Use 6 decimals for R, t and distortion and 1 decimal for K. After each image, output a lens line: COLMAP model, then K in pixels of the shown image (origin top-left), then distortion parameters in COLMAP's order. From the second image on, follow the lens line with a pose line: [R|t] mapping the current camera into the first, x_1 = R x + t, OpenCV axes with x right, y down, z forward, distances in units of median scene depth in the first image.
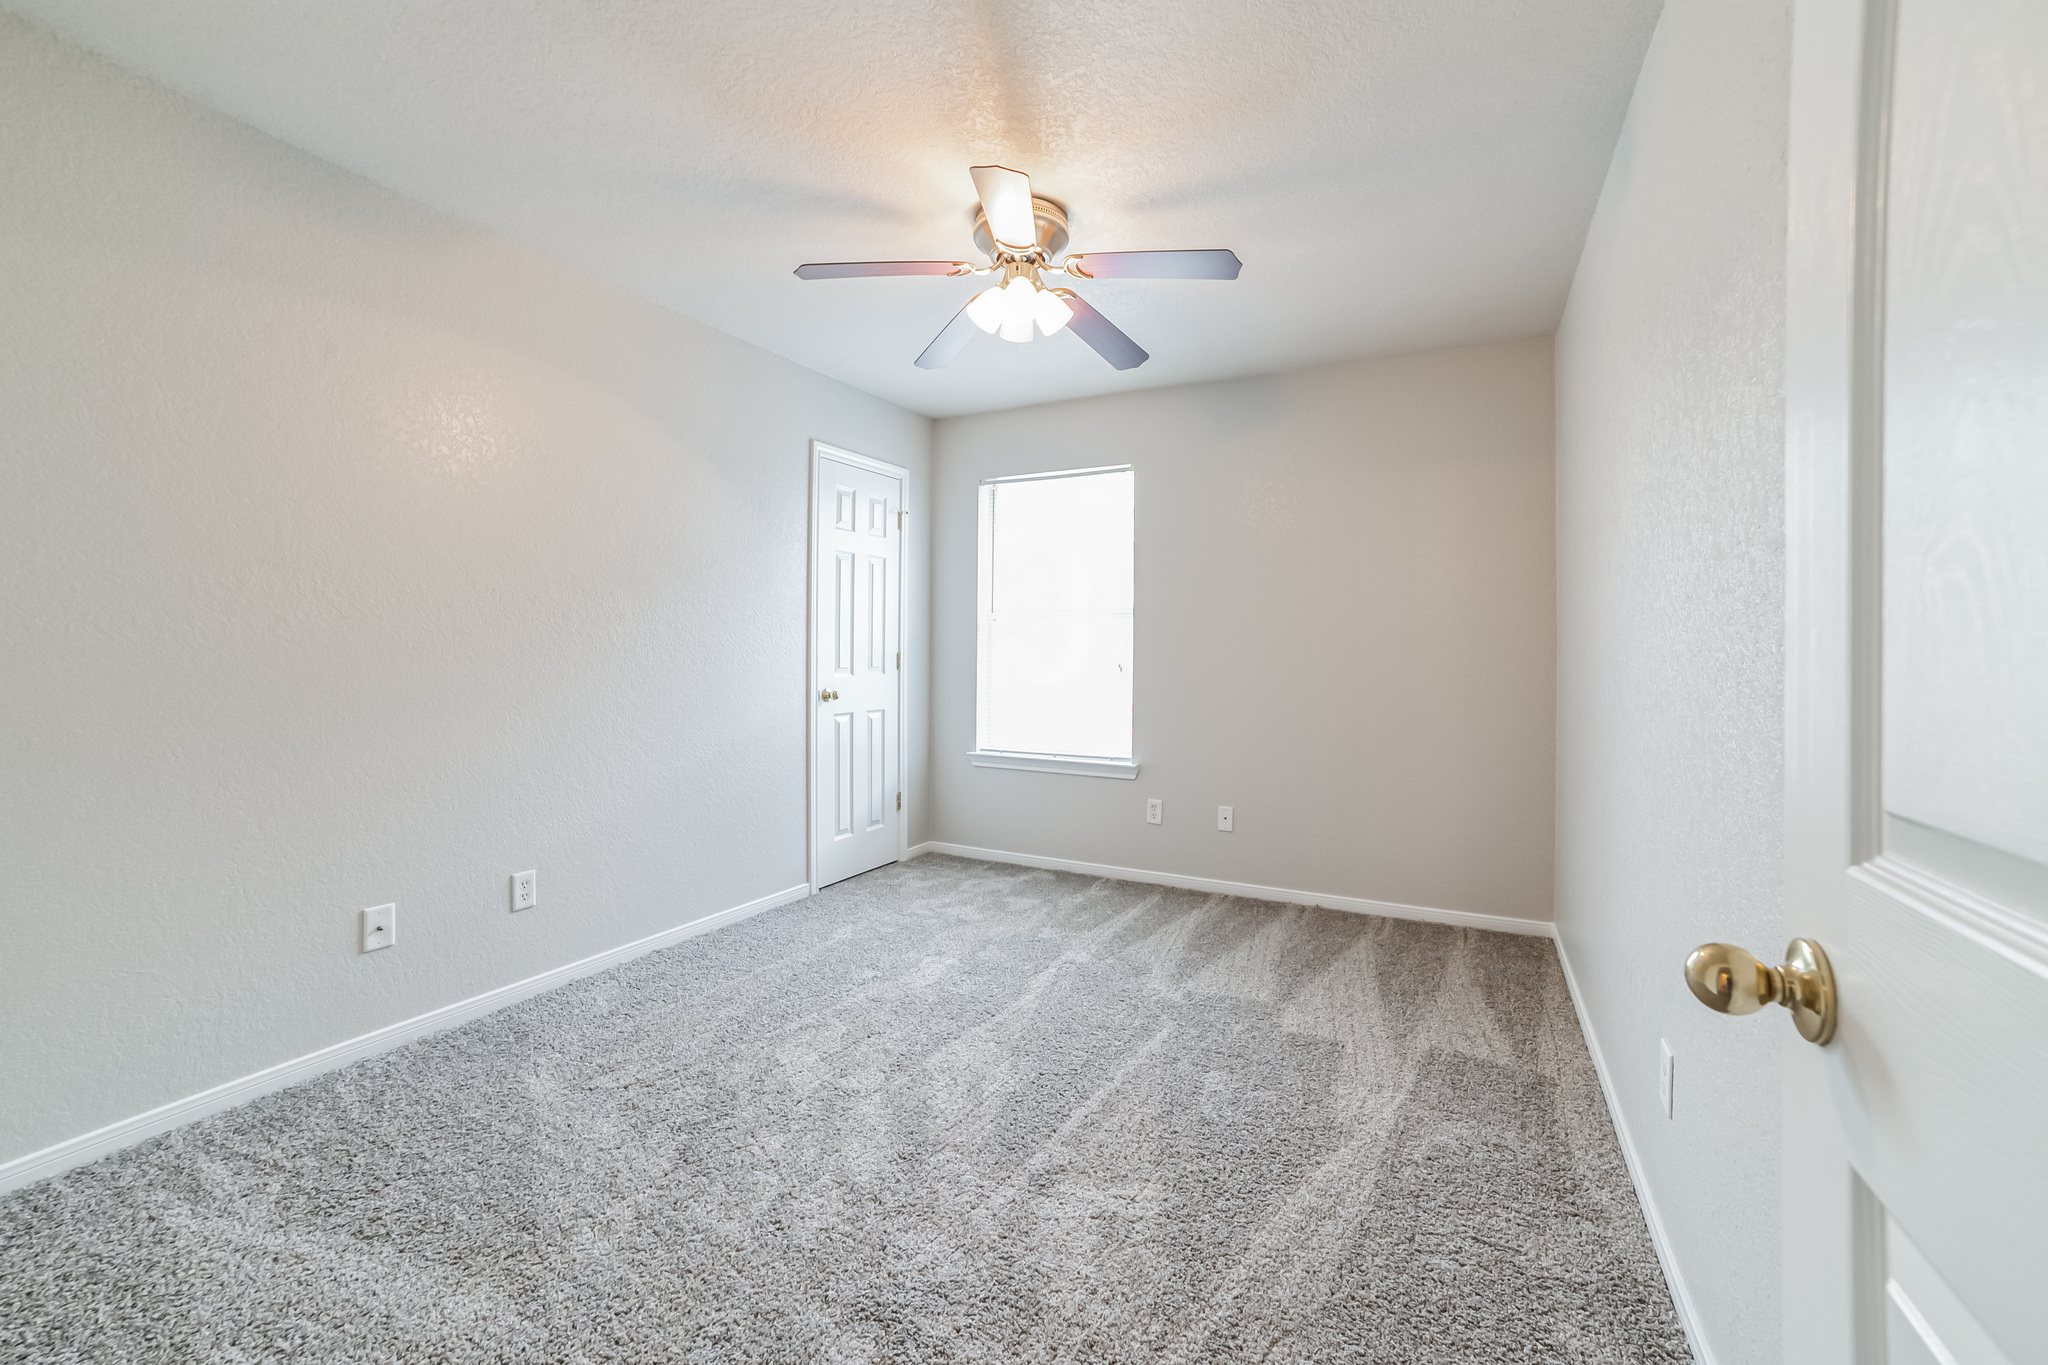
lens RADIAL K [[857.2, 0, 1028.0], [0, 857.2, 657.0], [0, 0, 1]] dist [-0.014277, 0.000353]
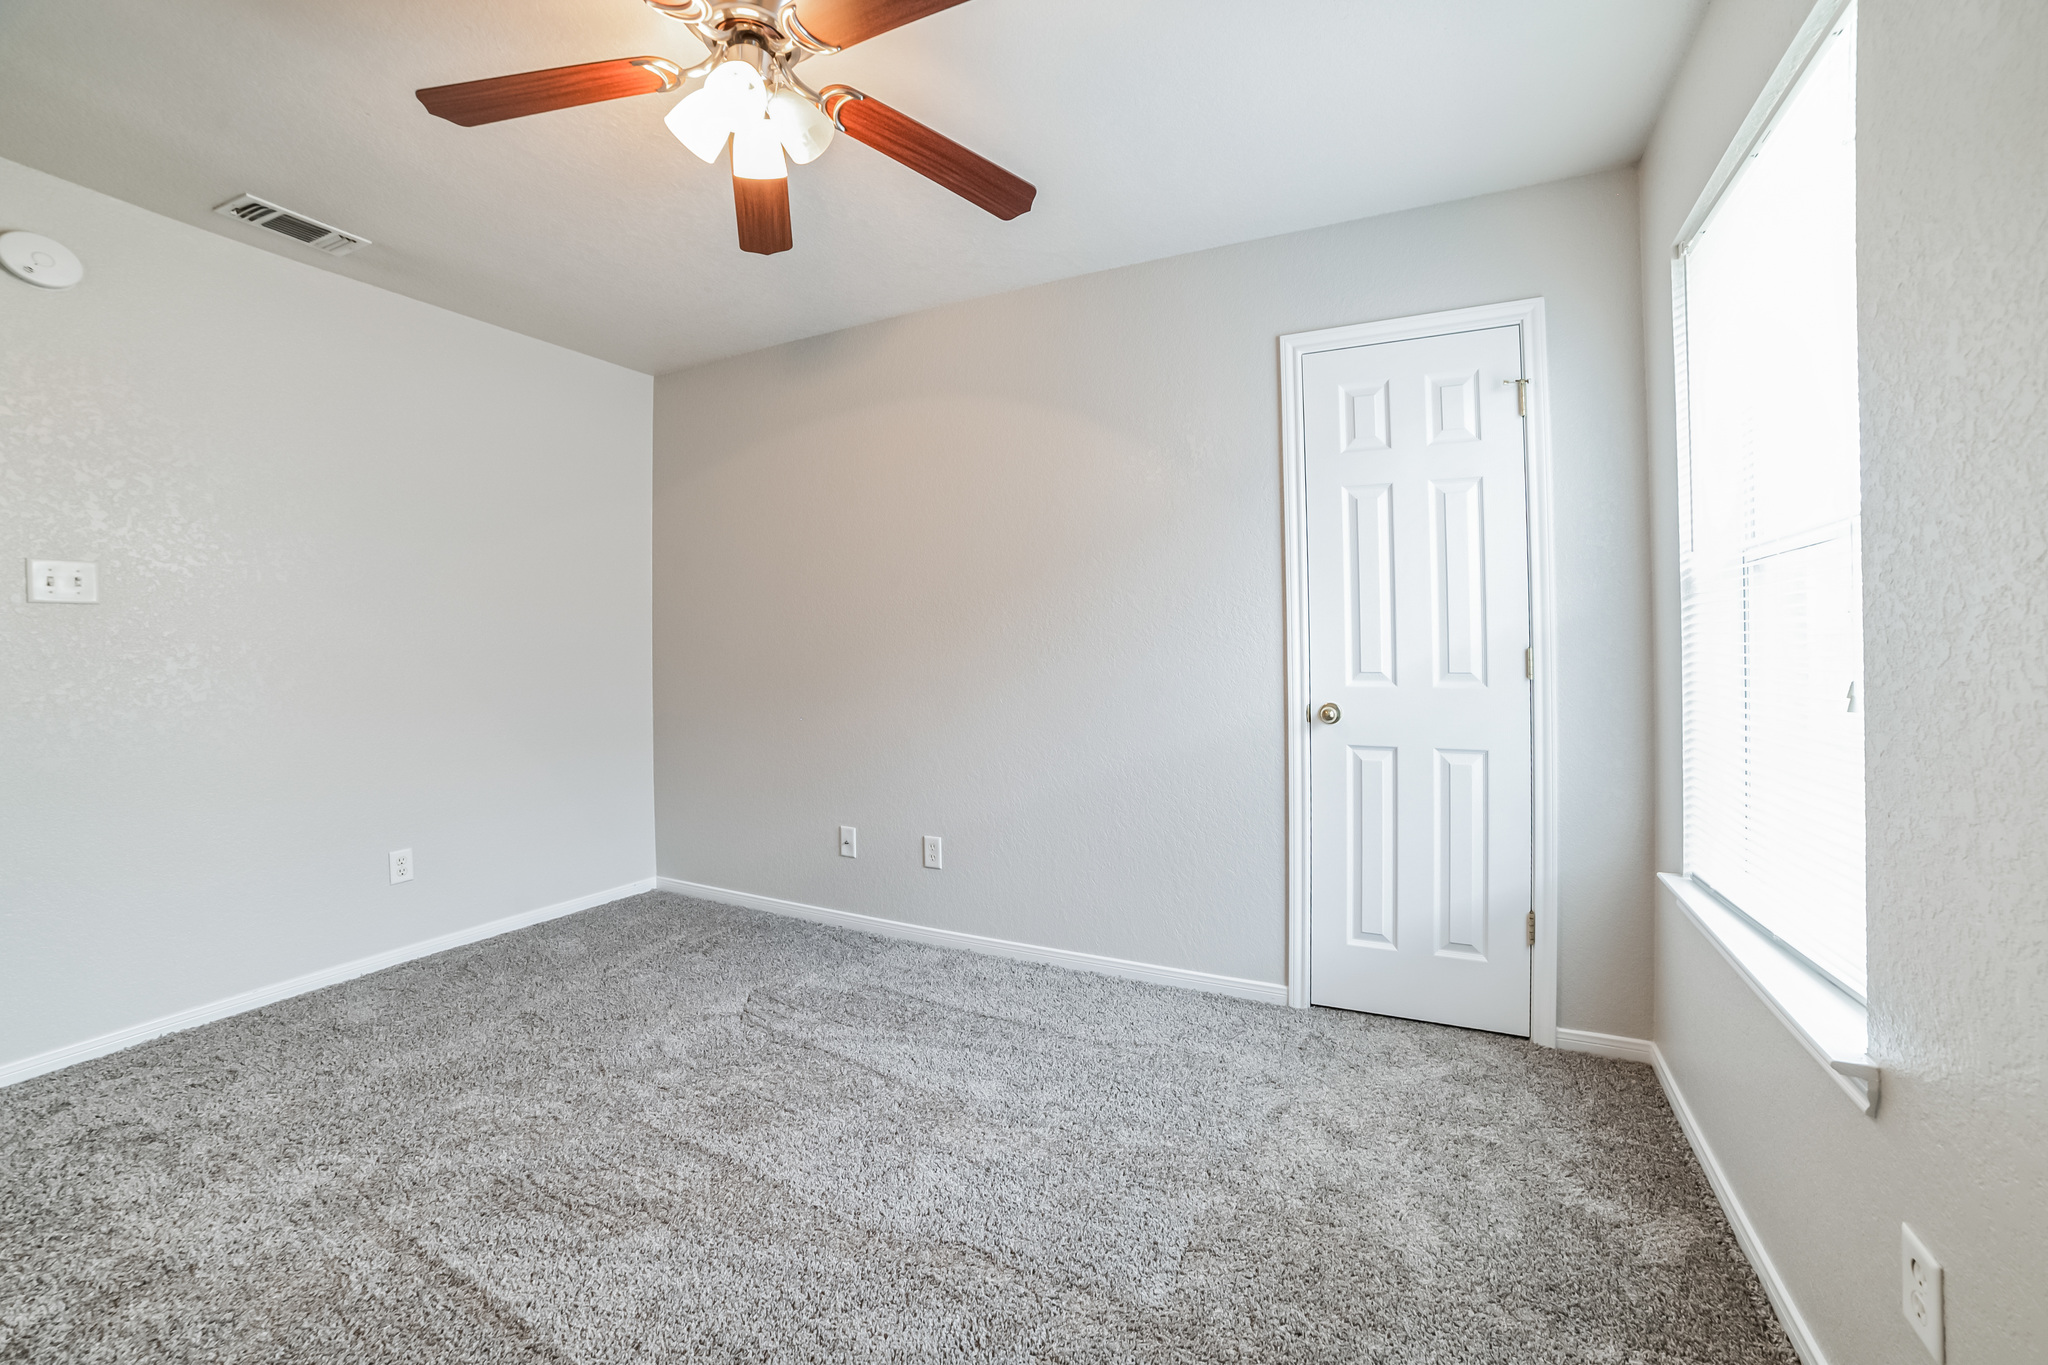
lens RADIAL K [[842.1, 0, 1024.0], [0, 842.1, 634.5], [0, 0, 1]] dist [-0.046103, 0.000051]
pose [[0.018101, -0.013833, -0.999740, 0.396237], [0.002265, 0.999902, -0.013795, -0.007791], [0.999834, -0.002014, 0.018131, 0.758128]]
